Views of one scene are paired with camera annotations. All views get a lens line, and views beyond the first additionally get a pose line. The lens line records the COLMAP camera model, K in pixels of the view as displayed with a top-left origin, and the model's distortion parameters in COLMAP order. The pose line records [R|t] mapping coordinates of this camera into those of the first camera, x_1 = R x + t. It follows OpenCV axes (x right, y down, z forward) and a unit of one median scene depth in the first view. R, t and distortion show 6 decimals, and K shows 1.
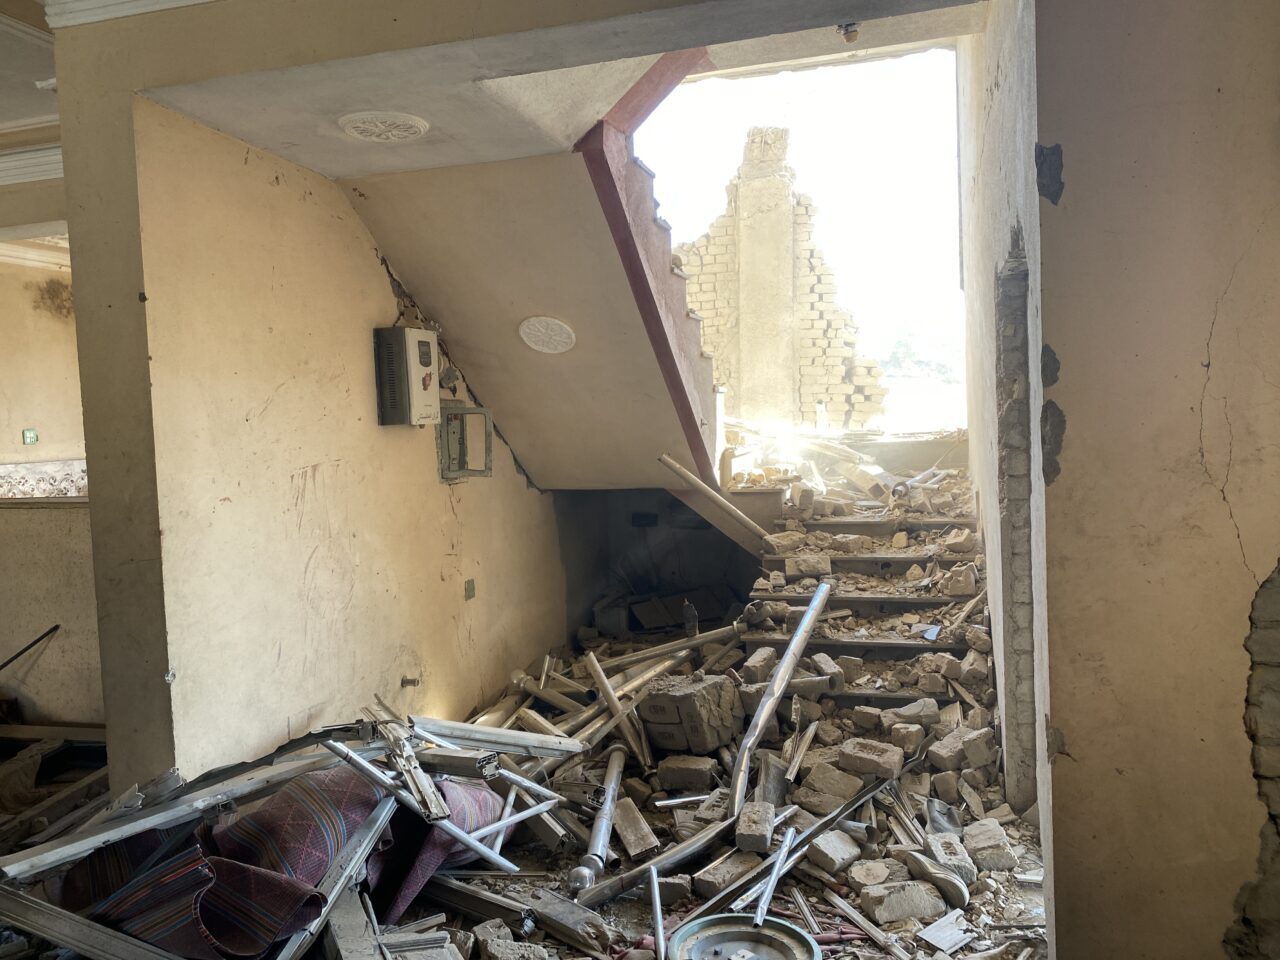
lens RADIAL K [[965.6, 0, 639.9], [0, 965.6, 478.1], [0, 0, 1]] dist [0.047273, -0.034419]
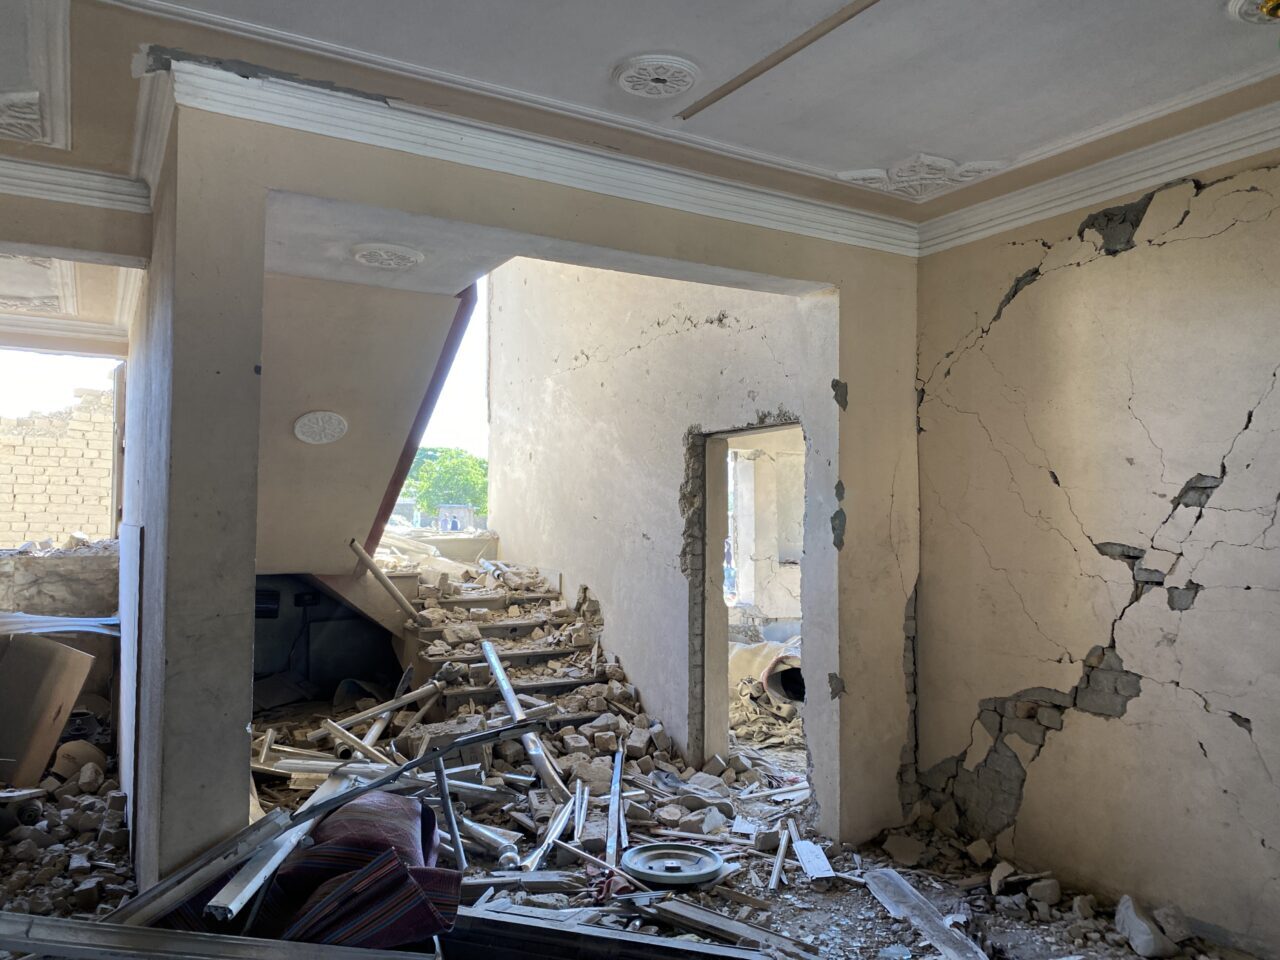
lens RADIAL K [[965.6, 0, 628.4], [0, 965.6, 480.7], [0, 0, 1]] dist [0.047273, -0.034419]
pose [[0.679254, 0.075039, 0.730057, -0.654776], [0.009511, 0.993775, -0.110996, 0.039183], [-0.733842, 0.082338, 0.674312, -0.008659]]
